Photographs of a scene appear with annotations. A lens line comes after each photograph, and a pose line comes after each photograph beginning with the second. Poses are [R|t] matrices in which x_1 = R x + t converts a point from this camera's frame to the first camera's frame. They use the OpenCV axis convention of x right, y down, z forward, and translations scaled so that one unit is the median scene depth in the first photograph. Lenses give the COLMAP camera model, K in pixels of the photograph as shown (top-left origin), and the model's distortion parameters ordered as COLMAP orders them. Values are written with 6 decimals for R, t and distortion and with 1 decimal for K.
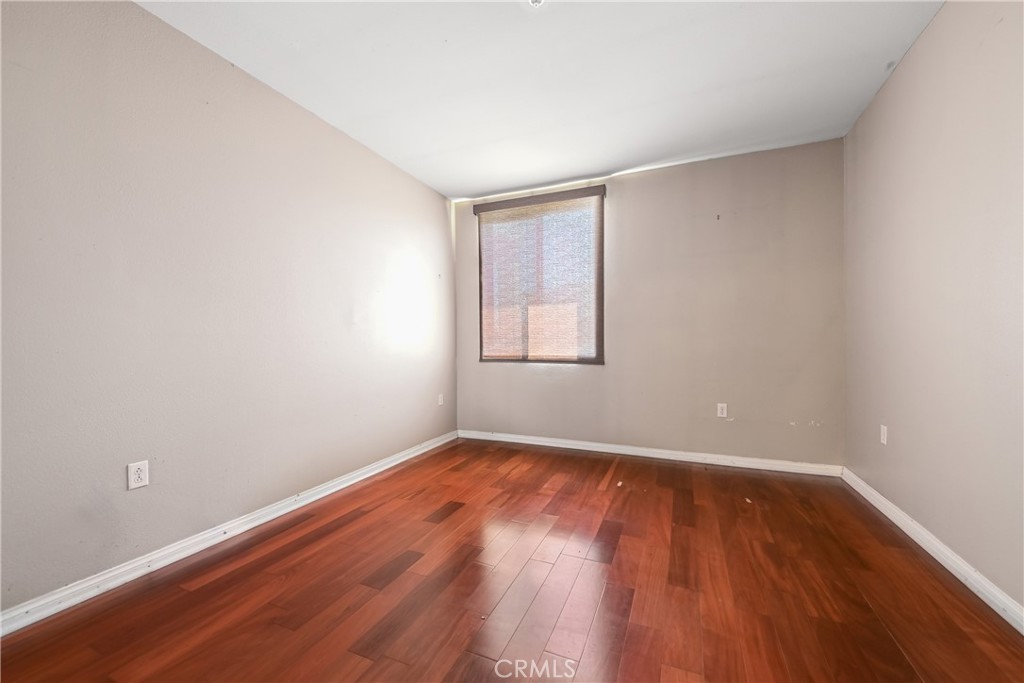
lens RADIAL K [[395.8, 0, 509.2], [0, 395.8, 347.8], [0, 0, 1]] dist [-0.015338, -0.000776]
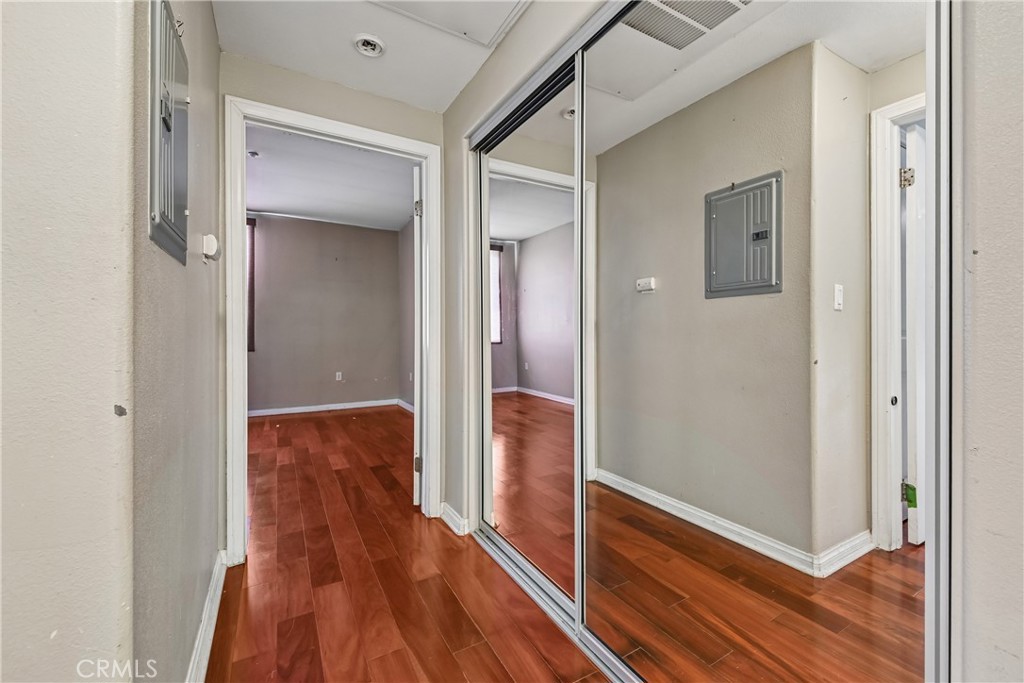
lens RADIAL K [[395.8, 0, 510.7], [0, 395.8, 340.6], [0, 0, 1]] dist [-0.015338, -0.000776]
pose [[0.586537, -0.001861, 0.809921, -0.387186], [0.007500, 0.999967, -0.003134, 0.017518], [-0.809888, 0.007913, 0.586531, -0.573540]]
